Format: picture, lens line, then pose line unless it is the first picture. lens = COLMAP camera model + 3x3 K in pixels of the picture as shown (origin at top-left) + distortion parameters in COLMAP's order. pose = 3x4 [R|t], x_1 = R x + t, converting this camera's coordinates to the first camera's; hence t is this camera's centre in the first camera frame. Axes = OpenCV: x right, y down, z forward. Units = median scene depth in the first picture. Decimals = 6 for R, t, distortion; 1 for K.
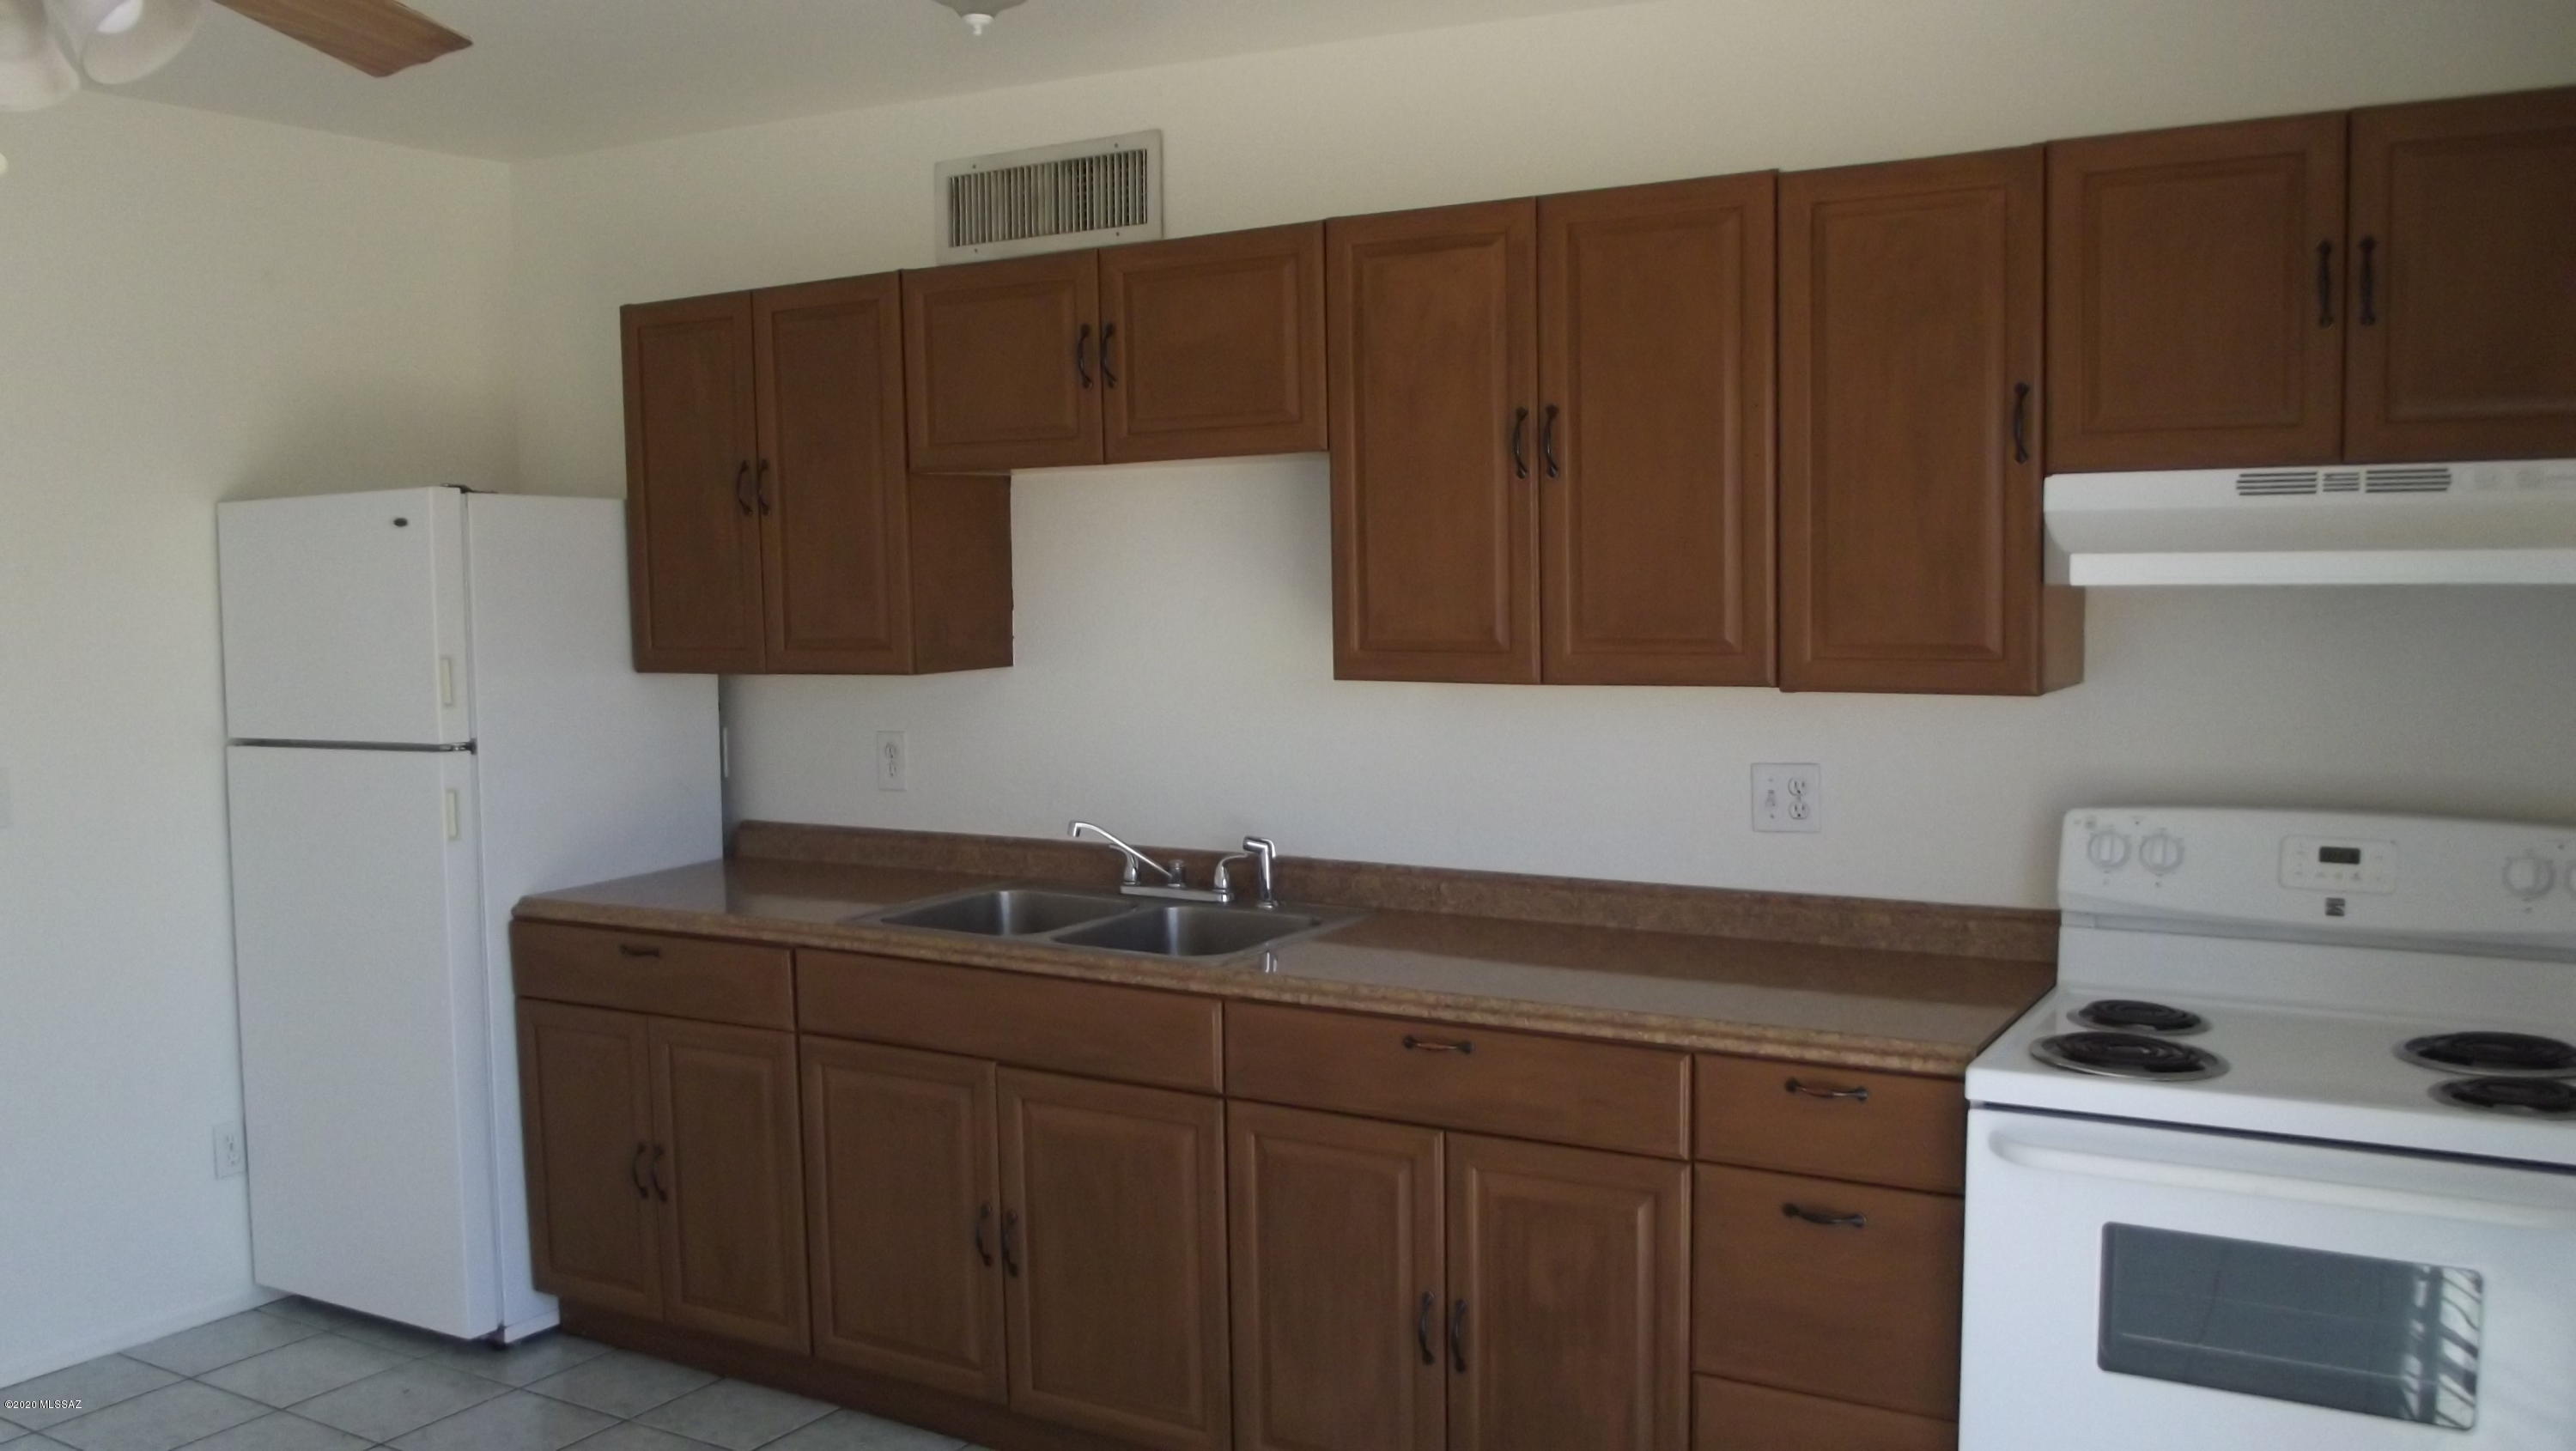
lens RADIAL K [[2164.4, 0, 1249.0], [0, 2164.4, 753.5], [0, 0, 1]] dist [-0.072530, 0.066163]
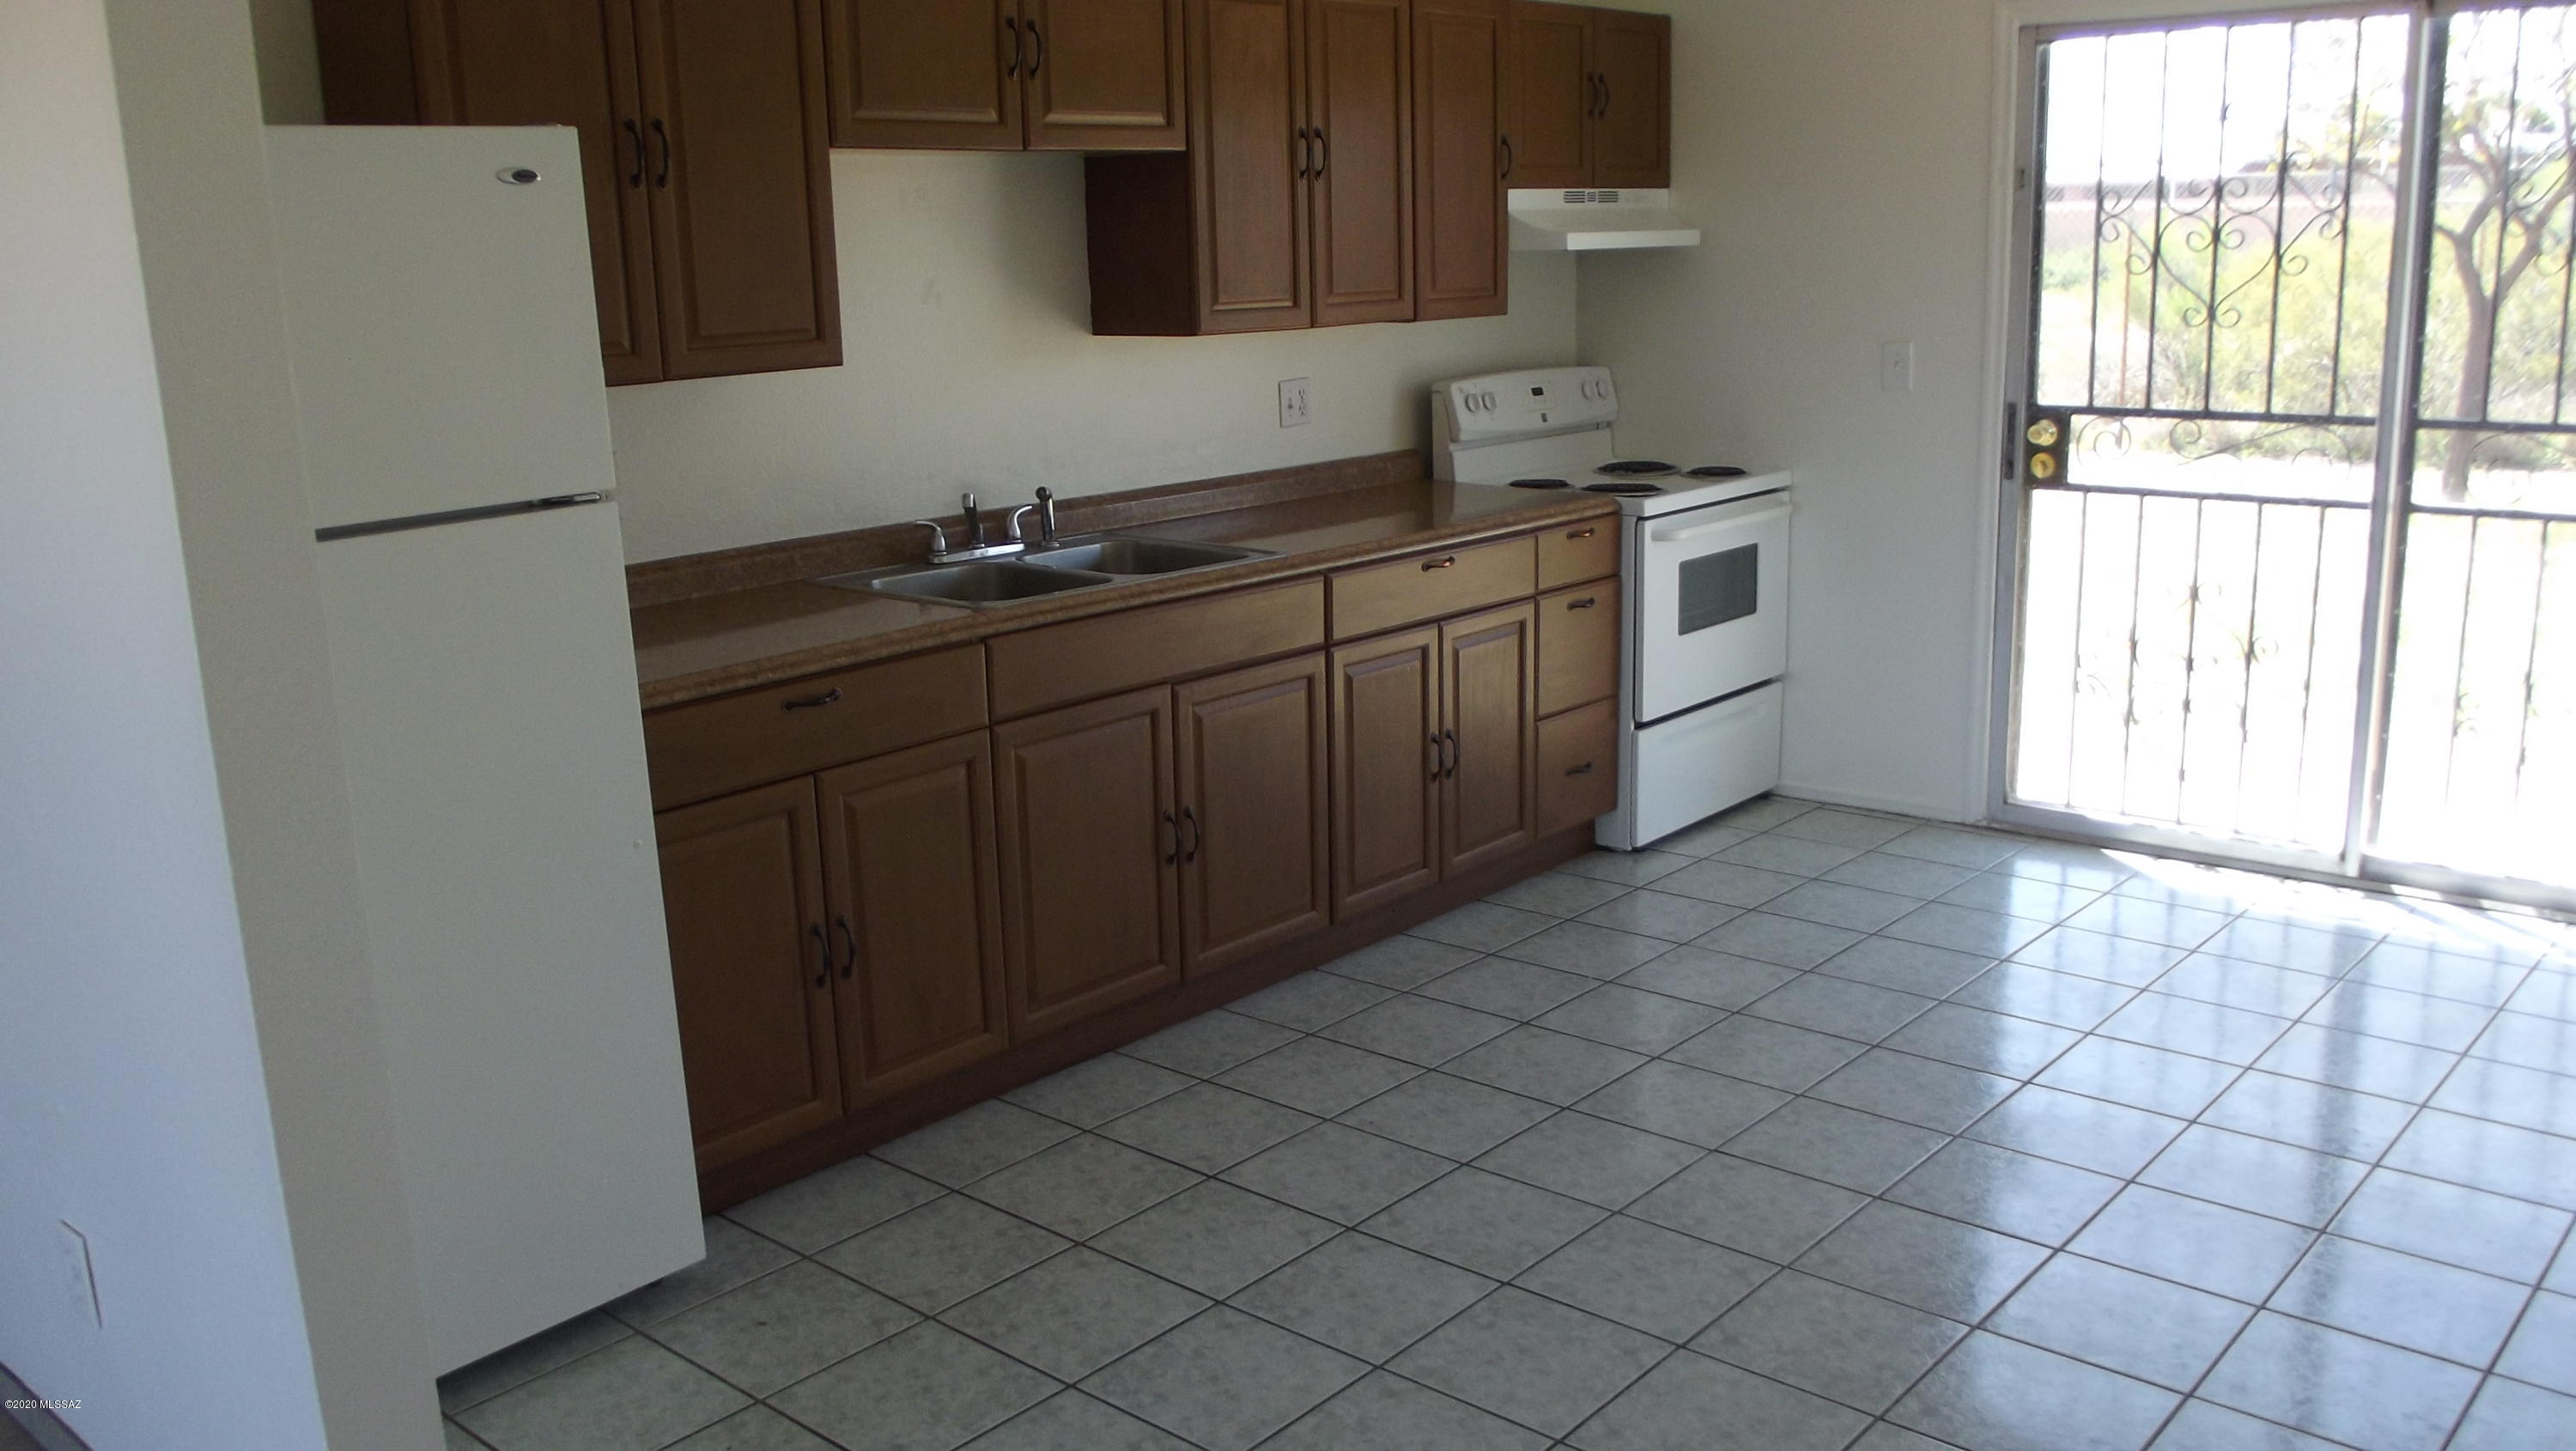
lens RADIAL K [[2102.6, 0, 1286.7], [0, 2102.6, 737.4], [0, 0, 1]] dist [-0.085020, 0.061031]
pose [[0.160080, -0.215501, 0.963293, -1.206121], [0.114343, 0.973357, 0.198751, -0.043201], [-0.980459, 0.078330, 0.180456, 0.757929]]
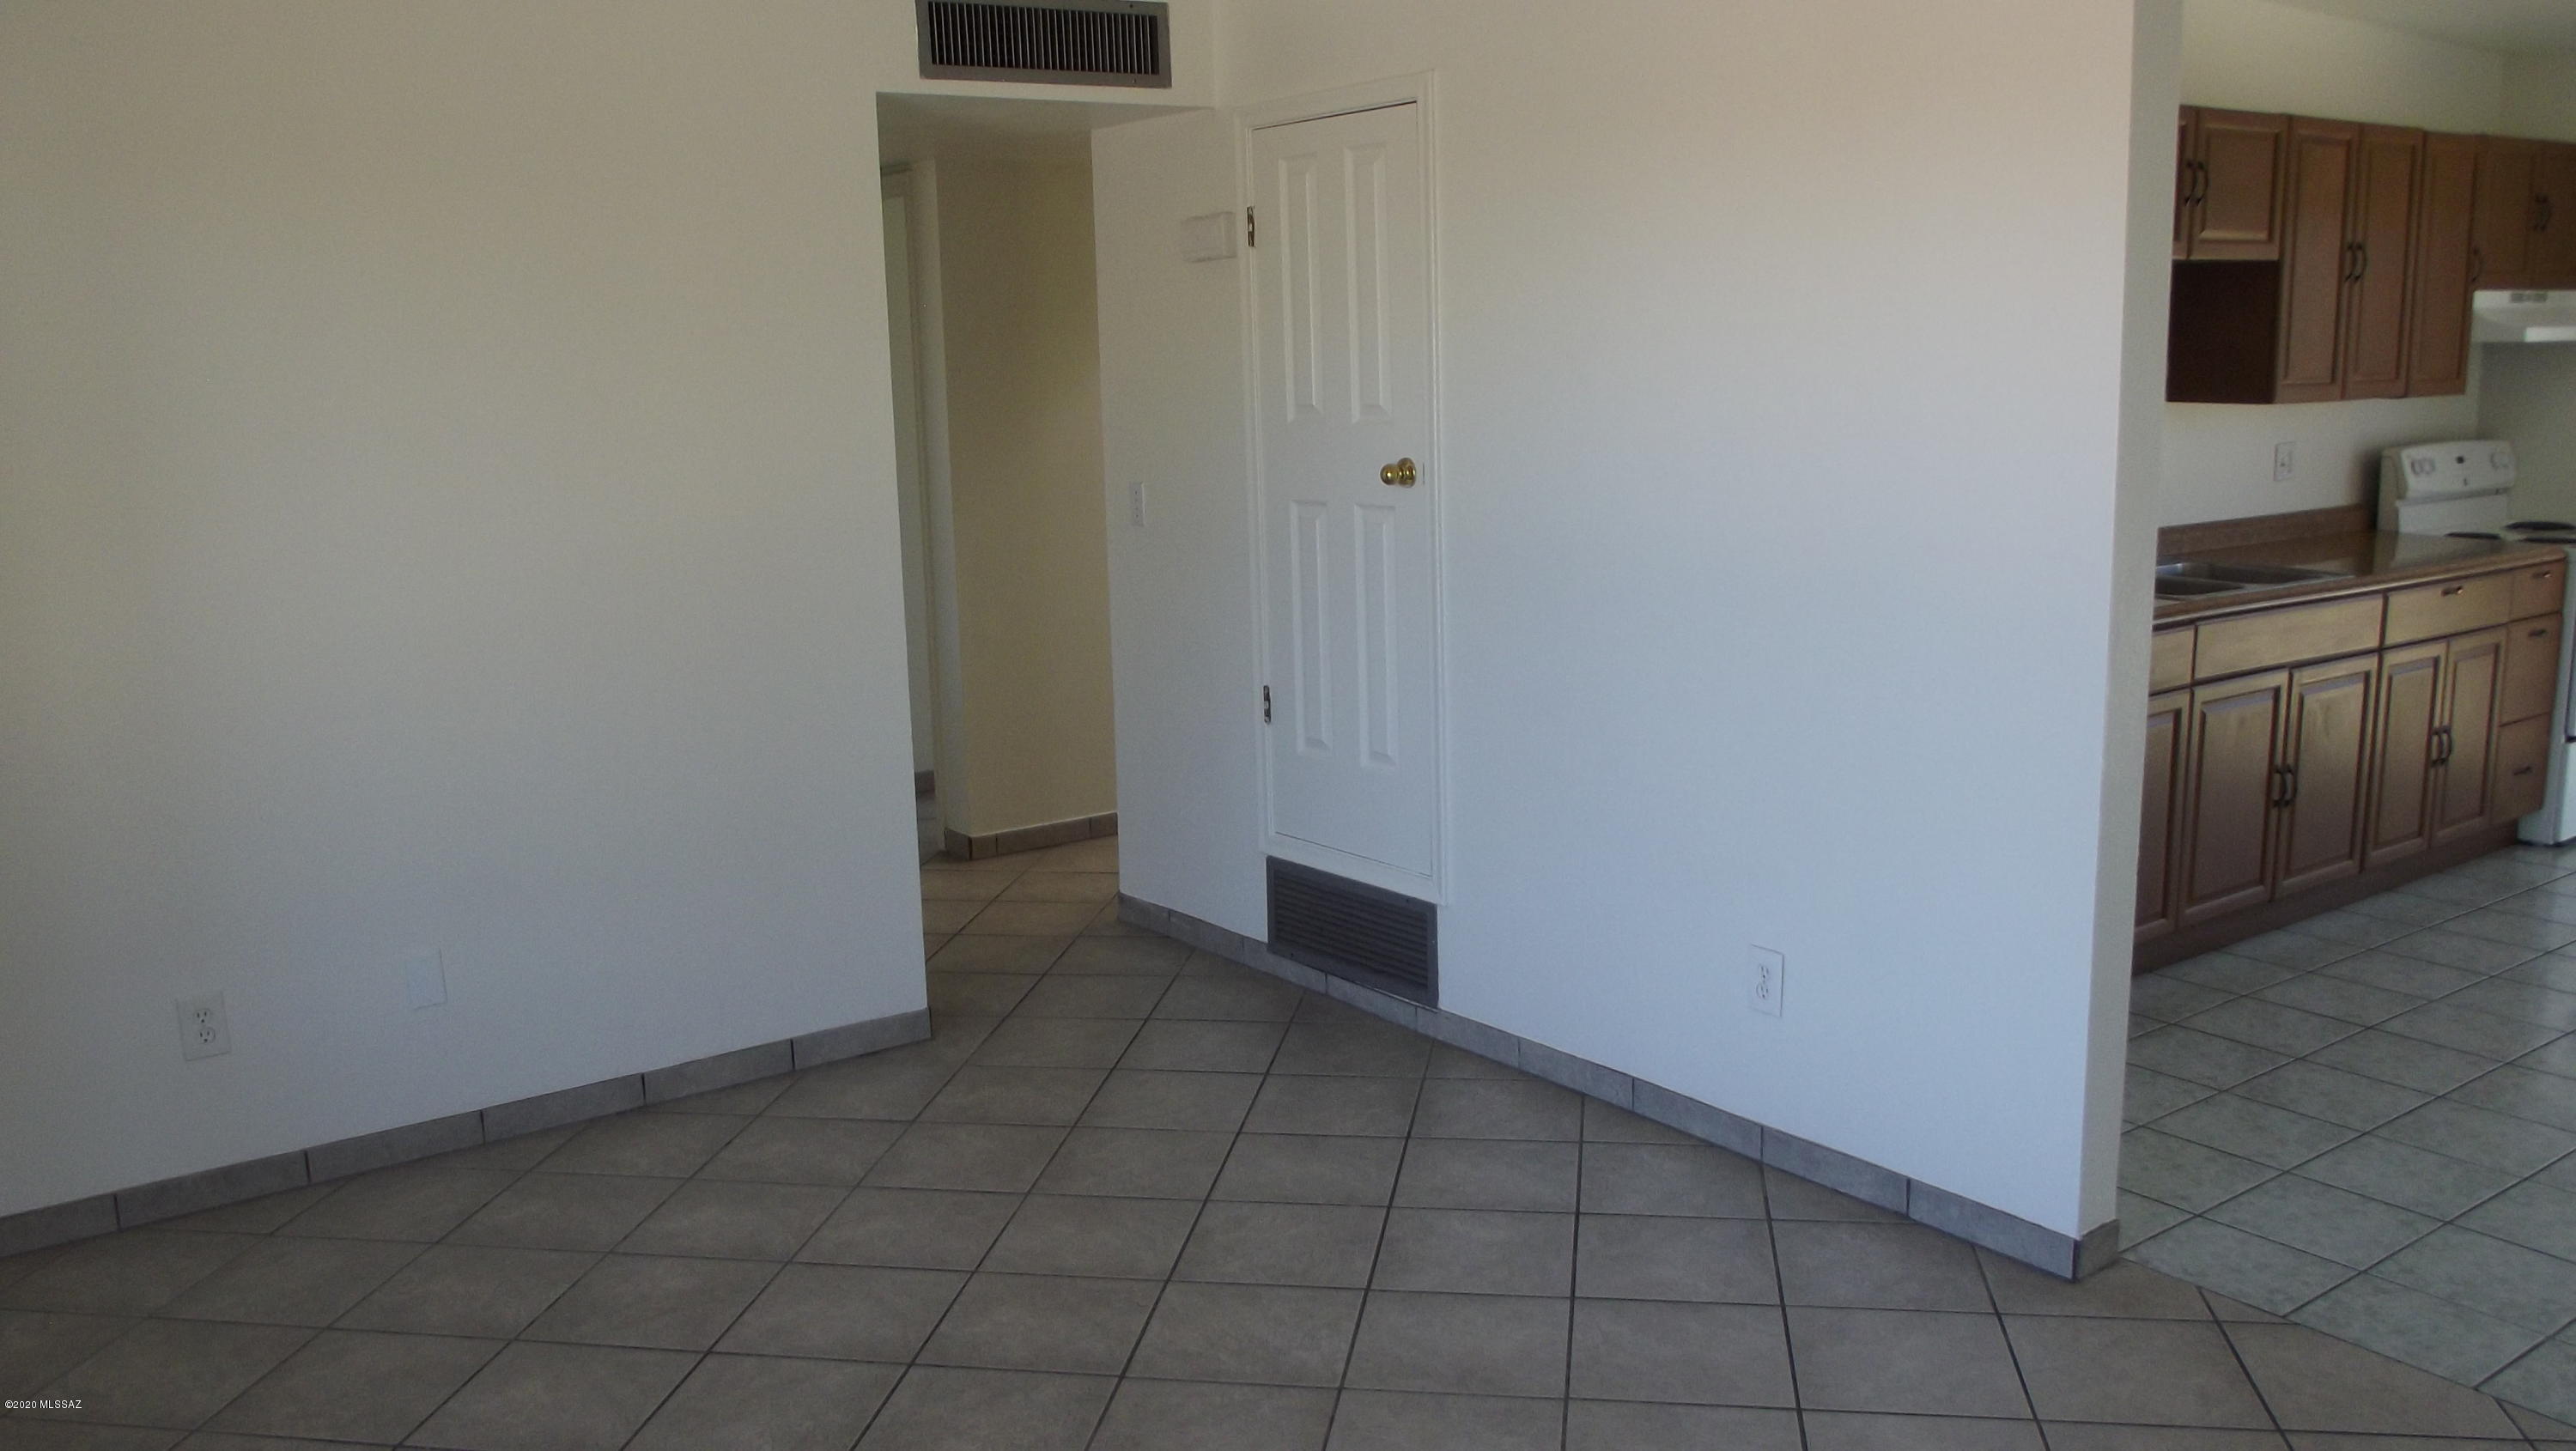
lens RADIAL K [[2102.6, 0, 1286.7], [0, 2102.6, 737.4], [0, 0, 1]] dist [-0.085020, 0.061031]
pose [[0.371591, -0.166839, 0.913282, -1.716134], [0.096923, 0.985316, 0.140563, -0.077634], [-0.923323, 0.036286, 0.382306, 1.118014]]
